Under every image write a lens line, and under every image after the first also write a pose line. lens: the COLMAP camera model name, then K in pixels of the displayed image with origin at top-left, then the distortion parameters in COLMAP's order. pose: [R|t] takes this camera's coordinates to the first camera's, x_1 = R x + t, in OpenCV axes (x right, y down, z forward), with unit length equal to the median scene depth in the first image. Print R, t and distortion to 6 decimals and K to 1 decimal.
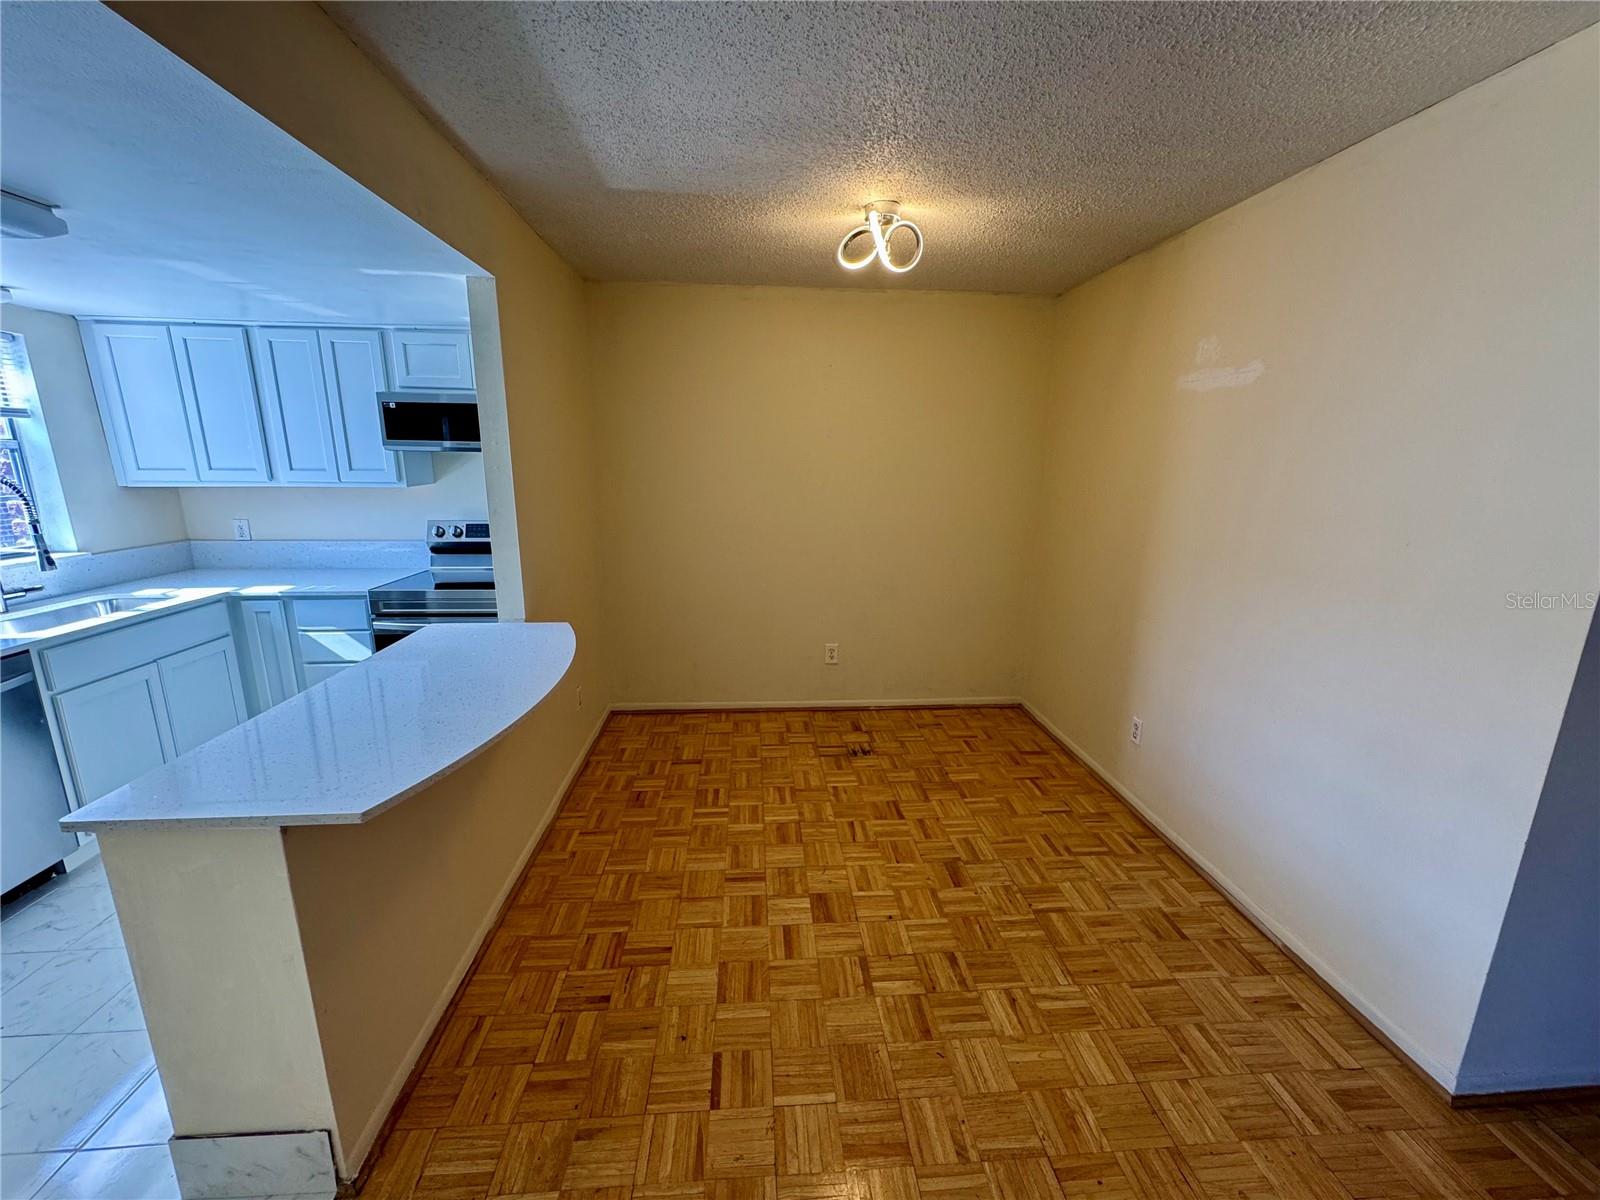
lens RADIAL K [[639.0, 0, 800.3], [0, 639.0, 599.6], [0, 0, 1]] dist [-0.003367, 0.000632]
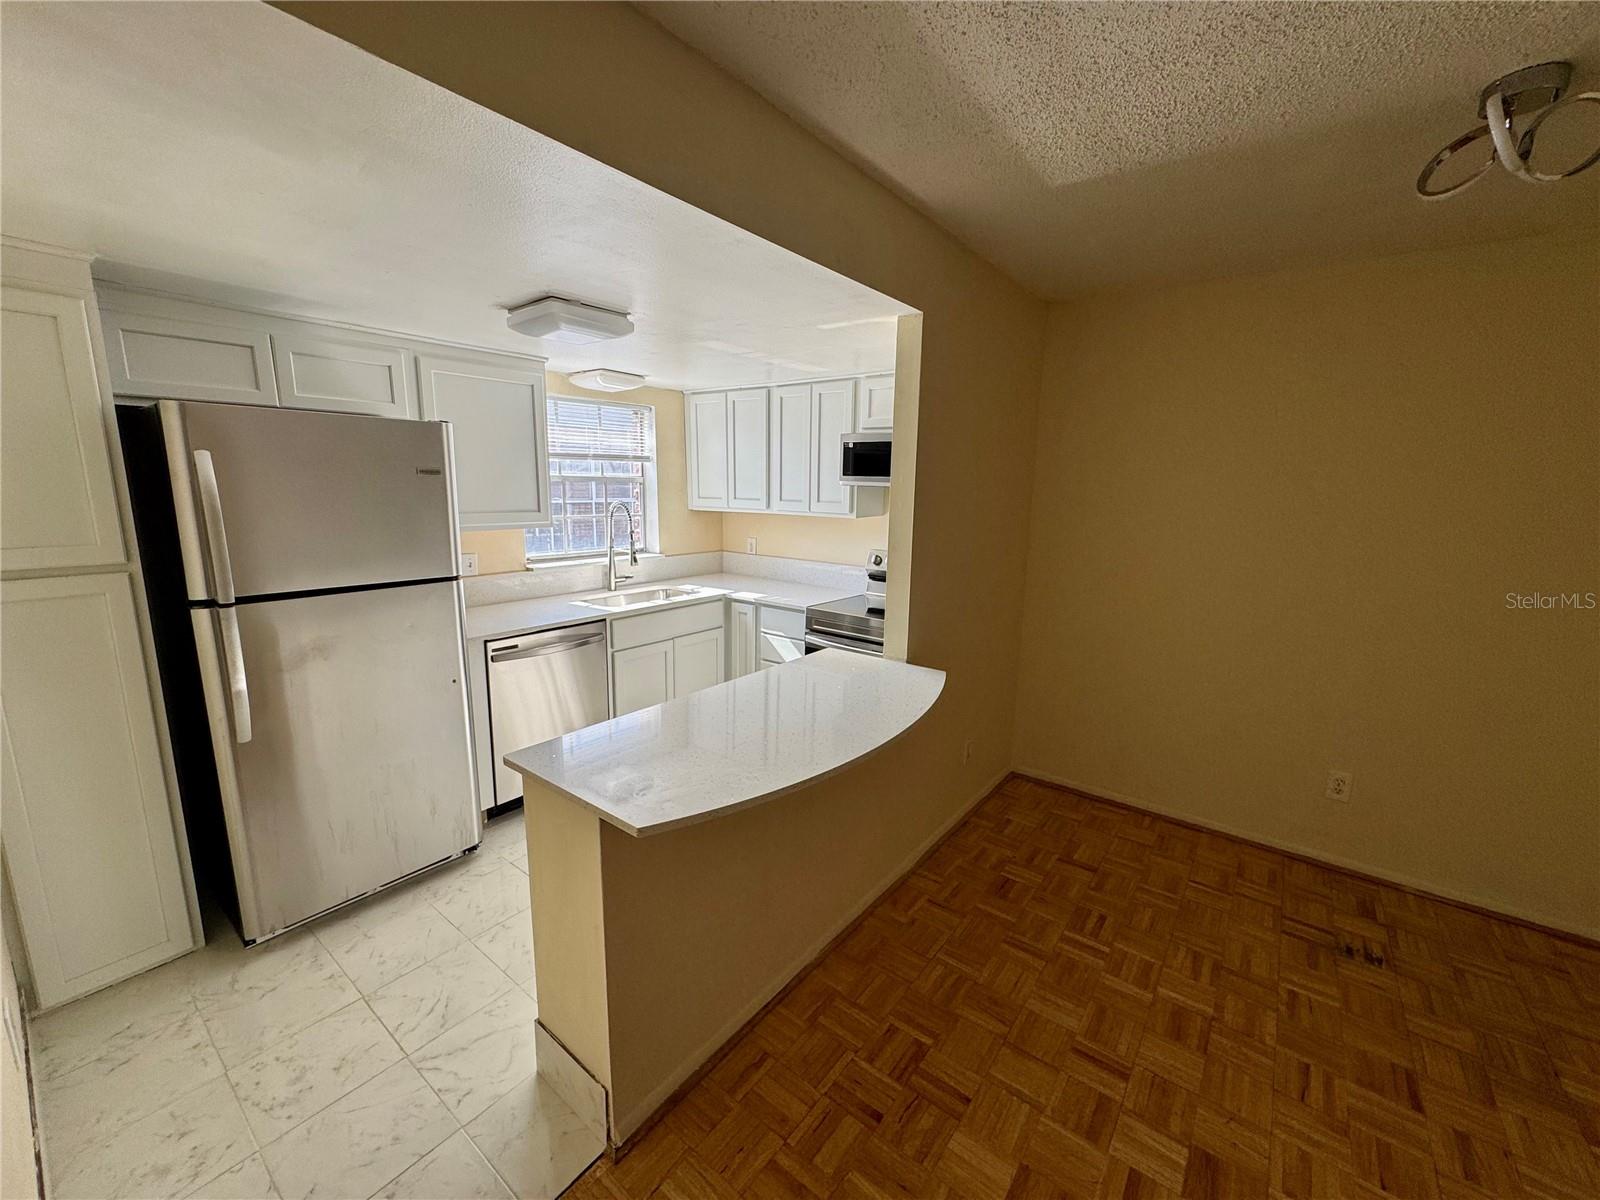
lens RADIAL K [[639.0, 0, 799.4], [0, 639.0, 599.8], [0, 0, 1]] dist [-0.003367, 0.000632]
pose [[0.739850, 0.124121, -0.661223, 0.068394], [-0.156928, 0.987562, 0.009791, -0.038660], [0.654213, 0.096520, 0.750126, 0.145234]]
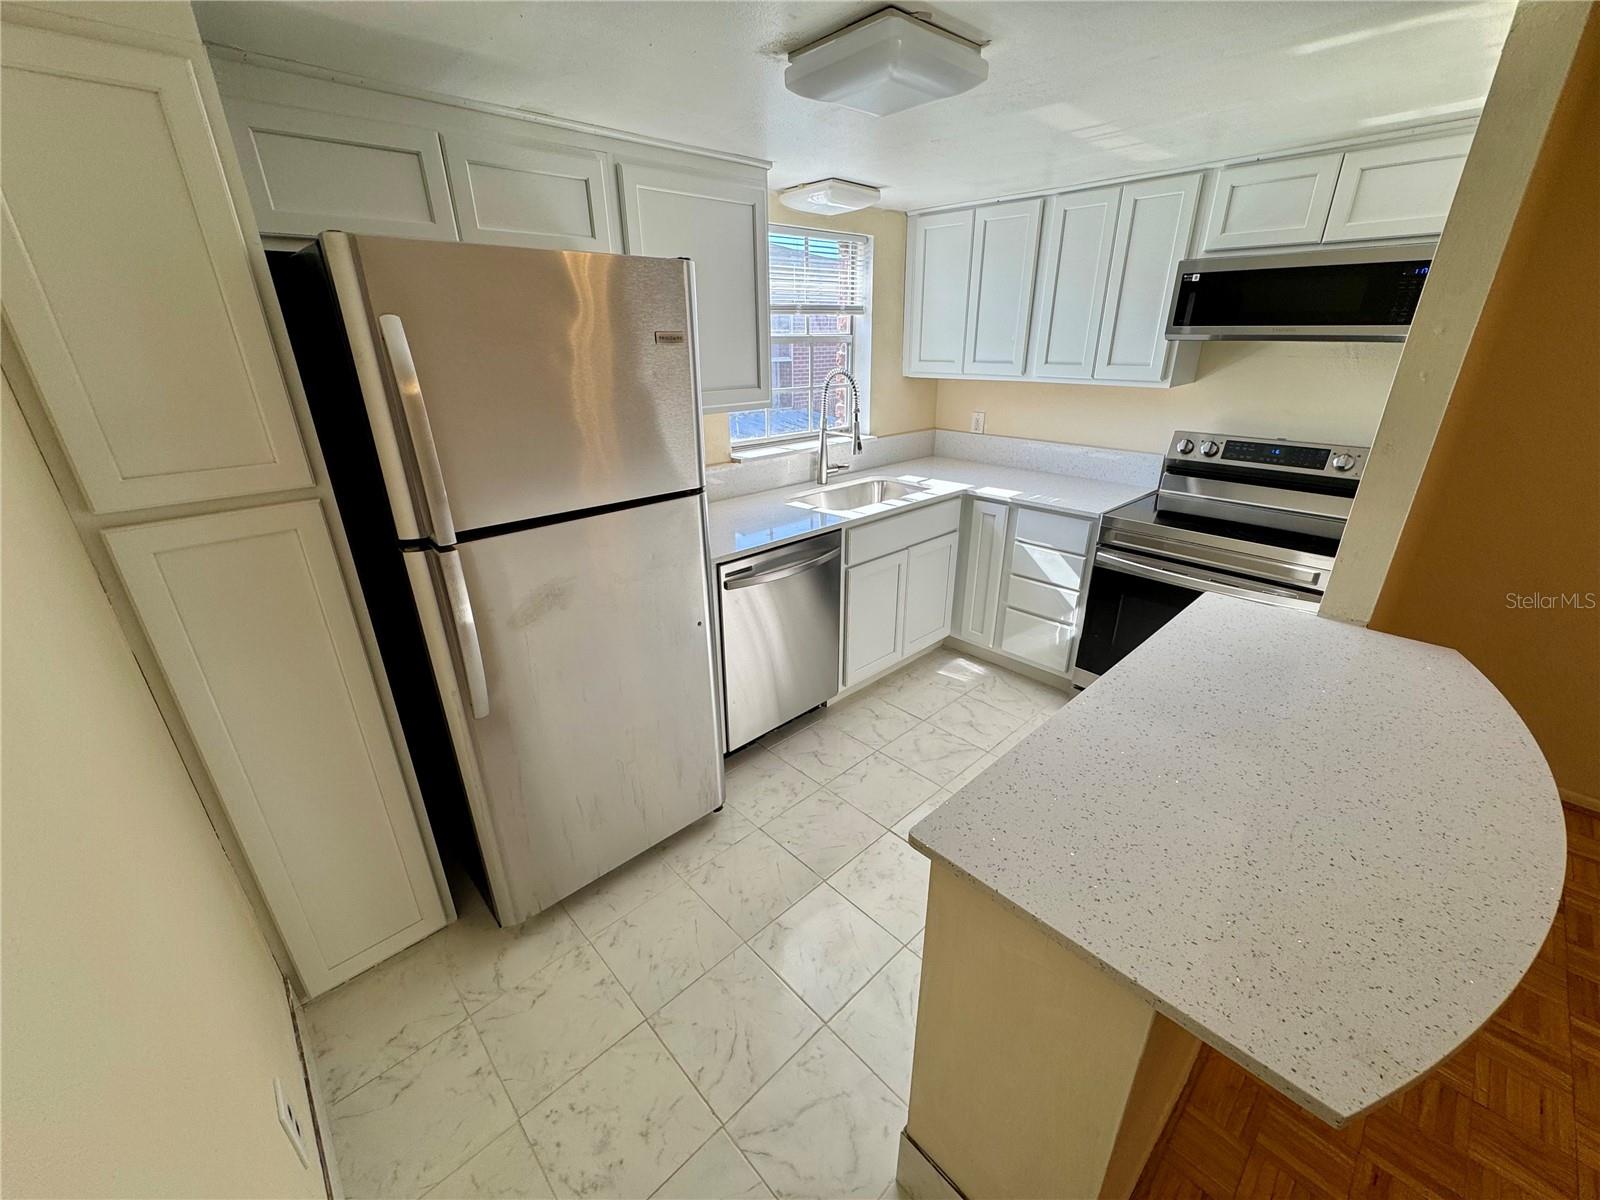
lens RADIAL K [[639.0, 0, 798.8], [0, 639.0, 600.1], [0, 0, 1]] dist [-0.003367, 0.000632]
pose [[0.625356, 0.284326, -0.726697, -0.298072], [-0.155594, 0.957990, 0.240926, -0.050257], [0.764670, -0.037595, 0.643325, 0.147170]]
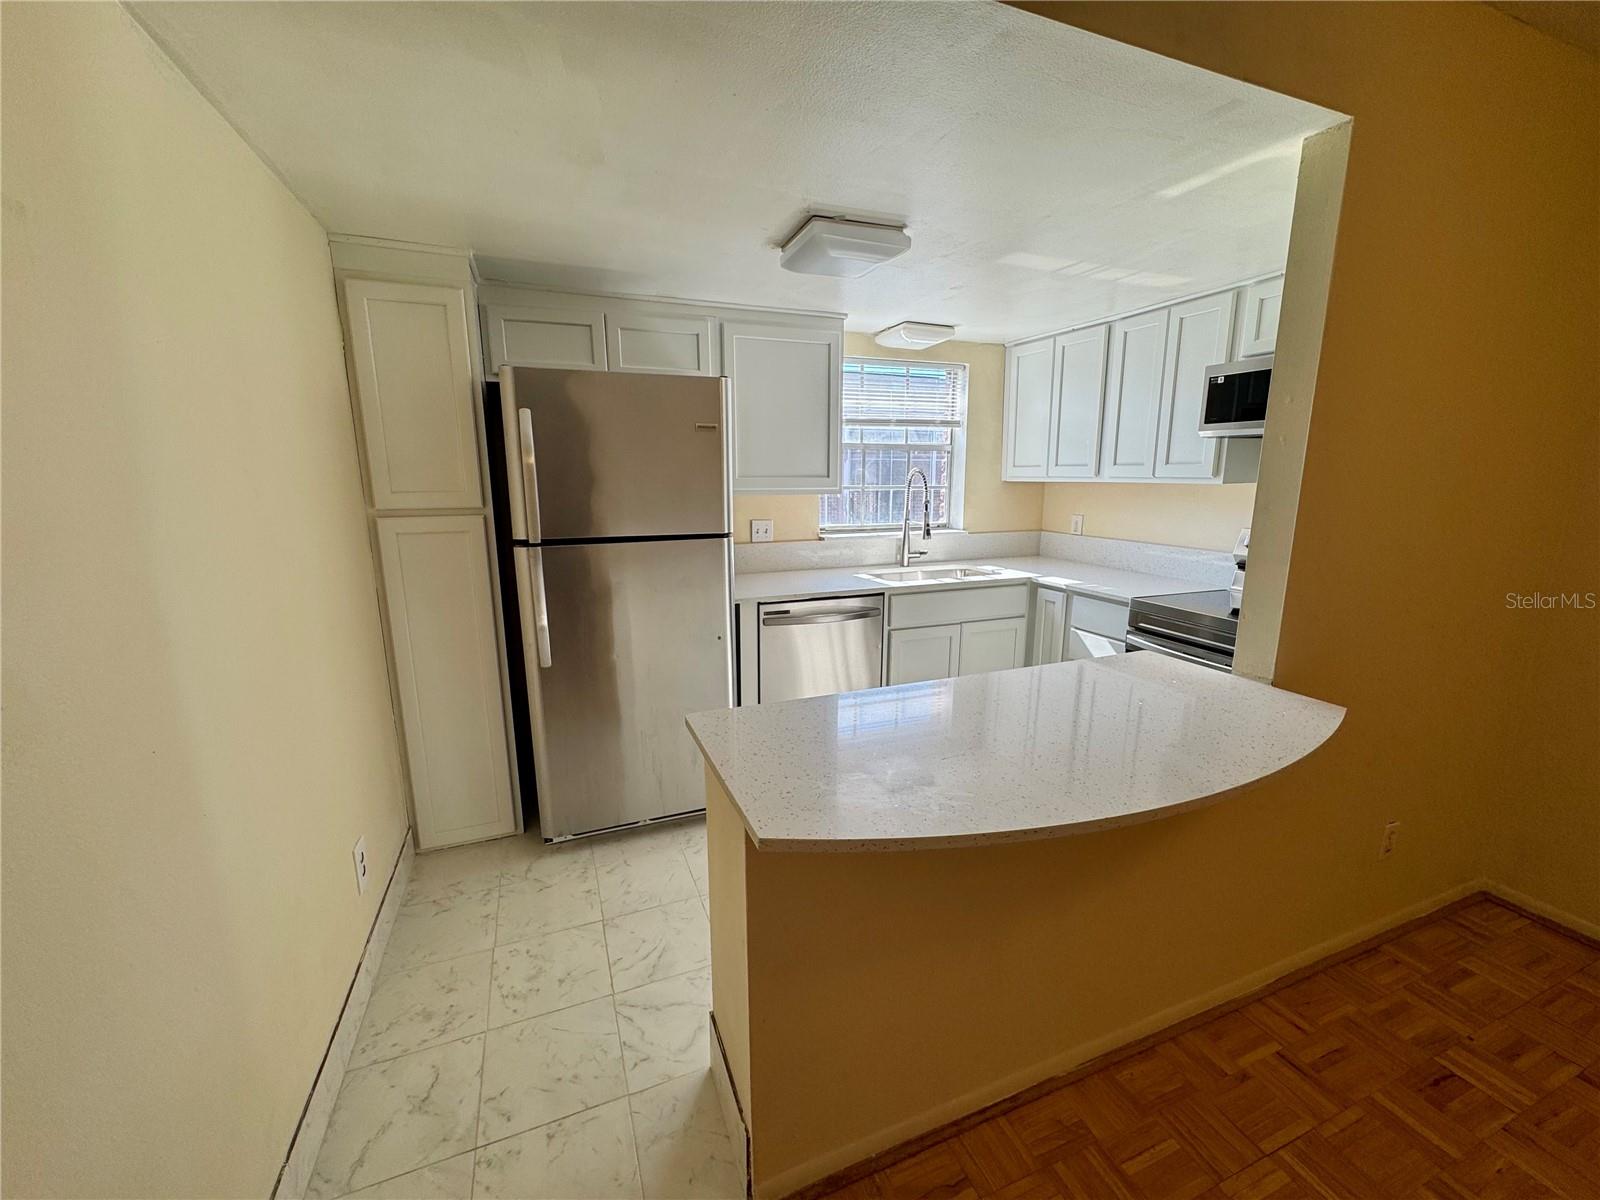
lens RADIAL K [[639.0, 0, 798.5], [0, 639.0, 600.0], [0, 0, 1]] dist [-0.003367, 0.000632]
pose [[0.296397, 0.175345, -0.938831, 0.006048], [-0.204273, 0.971893, 0.117030, -0.022282], [0.932964, 0.157091, 0.323885, 0.312657]]
